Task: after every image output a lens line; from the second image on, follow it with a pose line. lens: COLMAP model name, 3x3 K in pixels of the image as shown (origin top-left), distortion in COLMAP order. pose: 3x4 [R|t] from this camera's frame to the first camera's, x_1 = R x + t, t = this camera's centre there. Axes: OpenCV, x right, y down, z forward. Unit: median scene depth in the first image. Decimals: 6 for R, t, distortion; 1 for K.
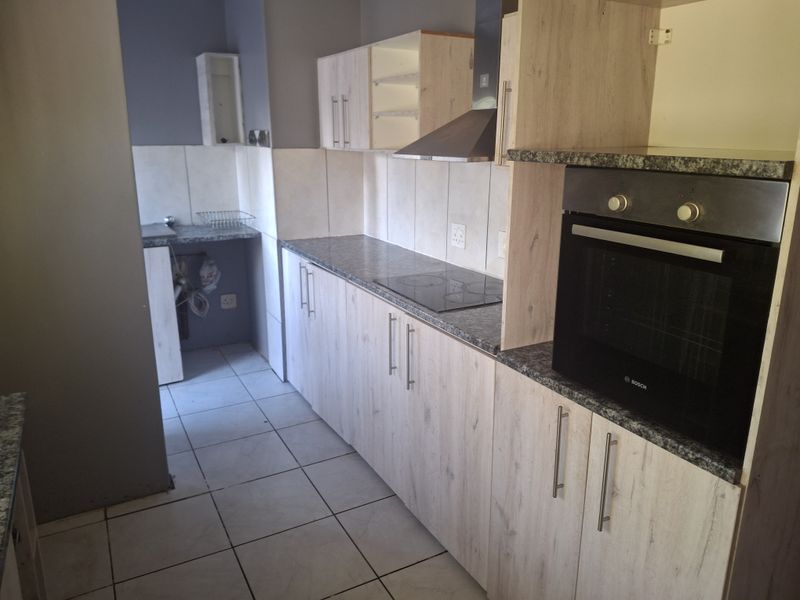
lens RADIAL K [[591.2, 0, 400.0], [0, 591.2, 300.0], [0, 0, 1]] dist [0.095280, -0.161767]
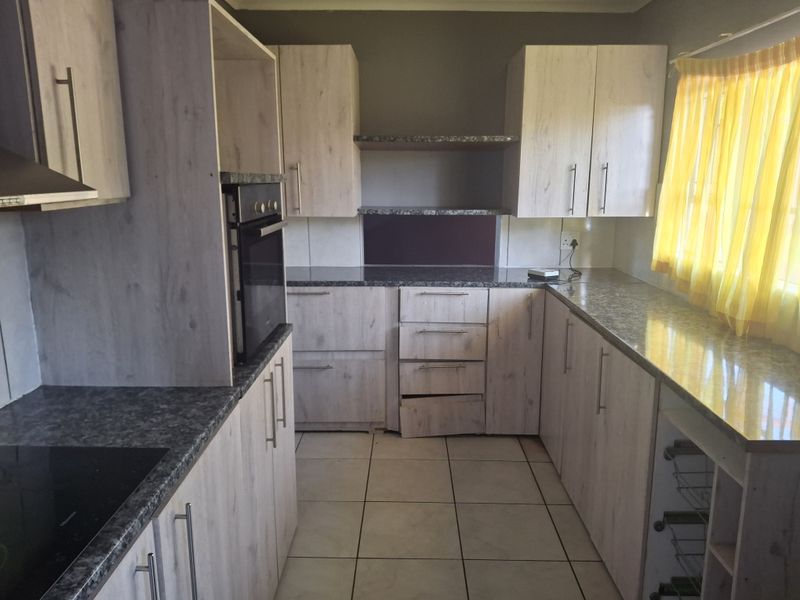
lens RADIAL K [[591.2, 0, 400.0], [0, 591.2, 300.0], [0, 0, 1]] dist [0.095280, -0.161767]
pose [[-0.873243, -0.104383, 0.475974, -0.582911], [0.127883, 0.893457, 0.430558, -0.492128], [-0.470205, 0.436851, -0.766856, 1.868536]]
